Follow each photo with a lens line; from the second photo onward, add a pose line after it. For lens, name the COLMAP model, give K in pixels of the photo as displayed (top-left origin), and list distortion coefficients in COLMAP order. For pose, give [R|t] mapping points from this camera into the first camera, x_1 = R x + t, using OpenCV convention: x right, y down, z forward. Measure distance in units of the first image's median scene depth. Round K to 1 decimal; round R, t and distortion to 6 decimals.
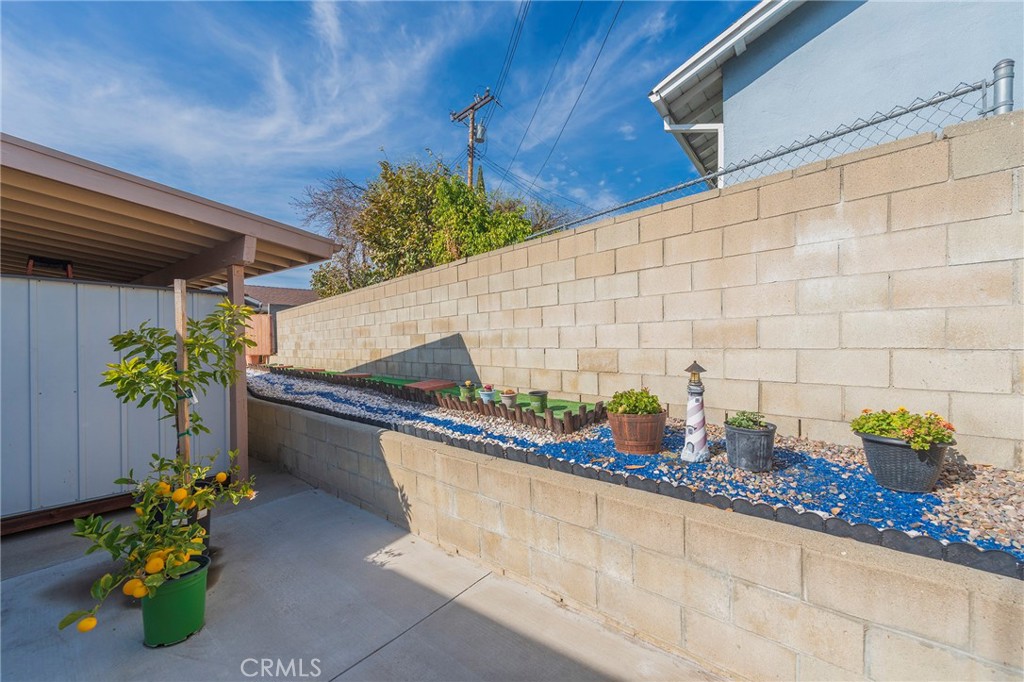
lens RADIAL K [[415.1, 0, 513.9], [0, 415.1, 351.4], [0, 0, 1]] dist [0.001036, -0.000562]
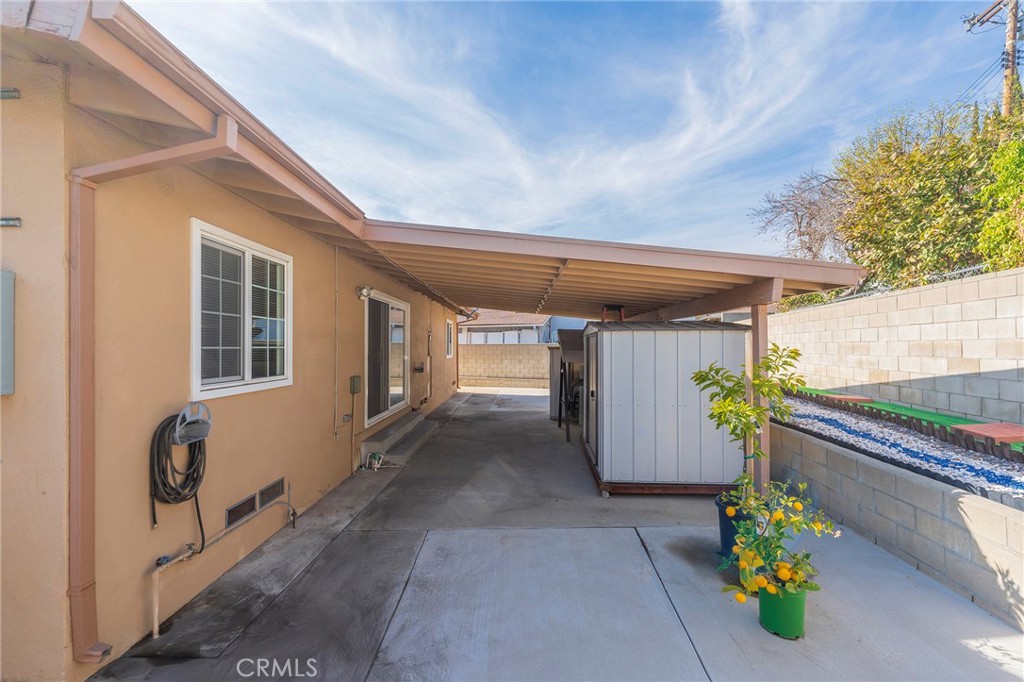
lens RADIAL K [[413.9, 0, 511.5], [0, 413.9, 348.9], [0, 0, 1]] dist [-0.000003, -0.000048]
pose [[0.581594, 0.006432, -0.813454, -0.181225], [-0.005141, 0.999978, 0.004231, -0.110185], [0.813463, 0.001721, 0.581614, -0.261999]]
